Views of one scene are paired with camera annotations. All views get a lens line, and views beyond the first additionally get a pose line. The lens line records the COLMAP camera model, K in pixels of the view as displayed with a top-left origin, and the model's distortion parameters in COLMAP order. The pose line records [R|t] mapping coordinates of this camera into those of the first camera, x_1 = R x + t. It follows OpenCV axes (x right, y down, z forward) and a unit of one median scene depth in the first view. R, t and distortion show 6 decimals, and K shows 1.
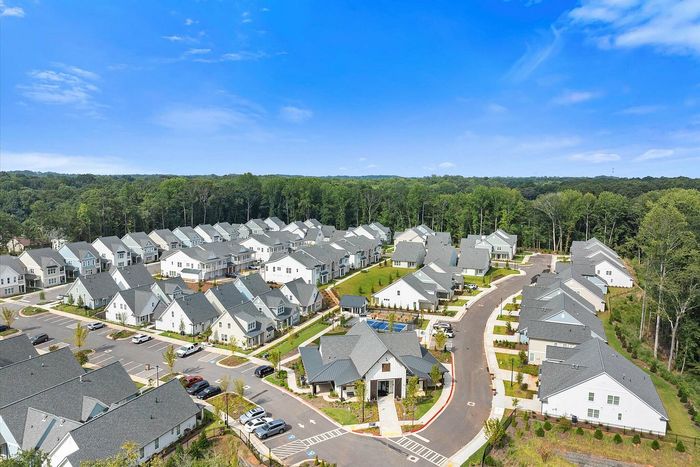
lens RADIAL K [[493.2, 0, 350.0], [0, 493.2, 233.5], [0, 0, 1]] dist [-0.038156, -0.001833]
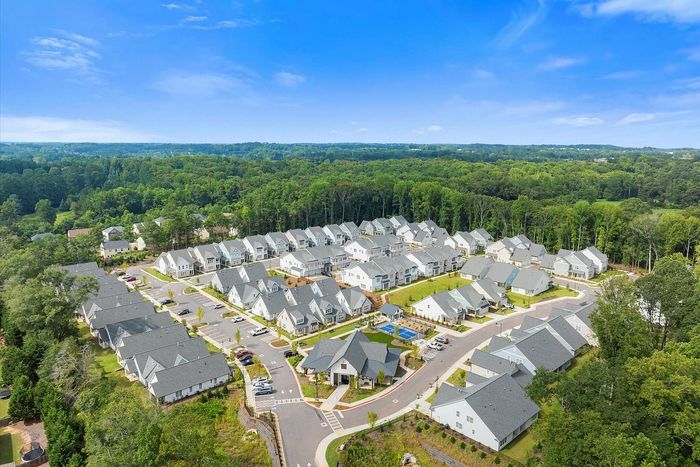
lens RADIAL K [[493.2, 0, 350.0], [0, 493.2, 233.5], [0, 0, 1]] dist [-0.038156, -0.001833]
pose [[0.913899, 0.071098, -0.399667, 0.476377], [-0.041588, 0.995761, 0.082041, -0.188426], [0.403805, -0.058356, 0.912982, -0.258992]]
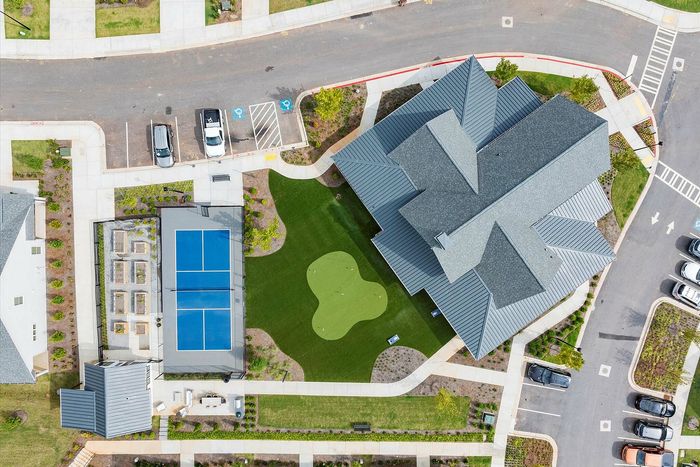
lens RADIAL K [[299.8, 0, 348.8], [0, 299.8, 230.6], [0, 0, 1]] dist [-0.000676, -0.000149]
pose [[-0.410190, -0.911840, -0.017112, 0.063234], [0.097568, -0.062531, 0.993262, -0.055142], [-0.906766, 0.405757, 0.114616, 0.883081]]
